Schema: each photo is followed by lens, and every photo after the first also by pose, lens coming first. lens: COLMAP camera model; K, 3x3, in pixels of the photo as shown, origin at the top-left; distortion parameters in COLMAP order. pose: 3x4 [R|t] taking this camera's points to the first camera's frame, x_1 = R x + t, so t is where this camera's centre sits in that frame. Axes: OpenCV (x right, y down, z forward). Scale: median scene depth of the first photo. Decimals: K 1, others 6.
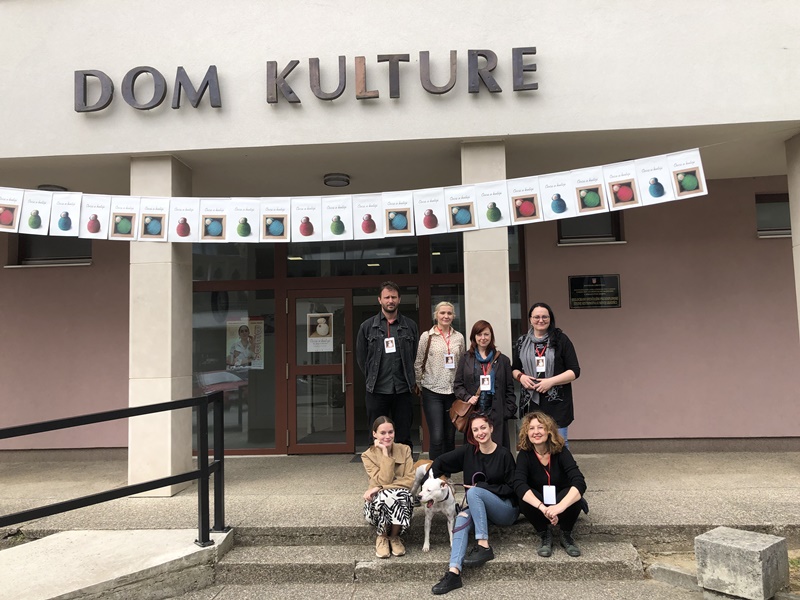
lens RADIAL K [[650.7, 0, 387.5], [0, 650.7, 303.0], [0, 0, 1]] dist [0.051816, -0.037093]
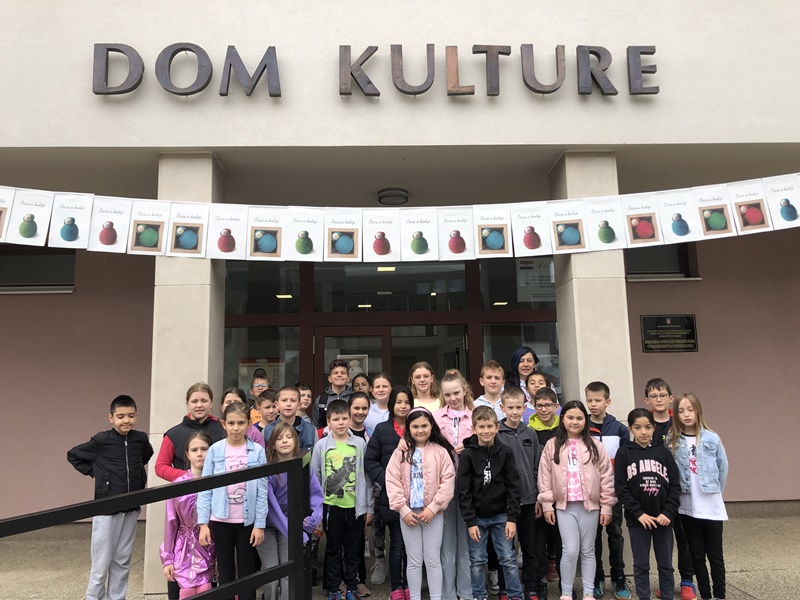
lens RADIAL K [[650.7, 0, 391.4], [0, 650.7, 300.2], [0, 0, 1]] dist [0.051816, -0.037093]
pose [[0.993367, 0.020504, 0.113145, -0.203583], [-0.010834, 0.996285, -0.085429, 0.023434], [-0.114476, 0.083637, 0.989899, 0.194702]]
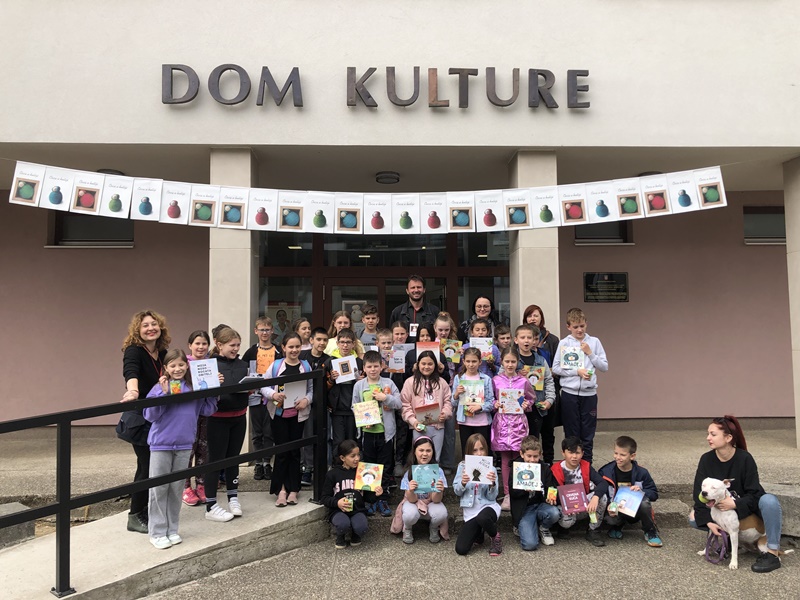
lens RADIAL K [[650.7, 0, 387.9], [0, 650.7, 300.0], [0, 0, 1]] dist [0.051816, -0.037093]
pose [[0.993512, 0.025497, 0.110836, -0.225210], [-0.026444, 0.999625, 0.007078, 0.008726], [-0.110614, -0.009963, 0.993813, -0.091172]]
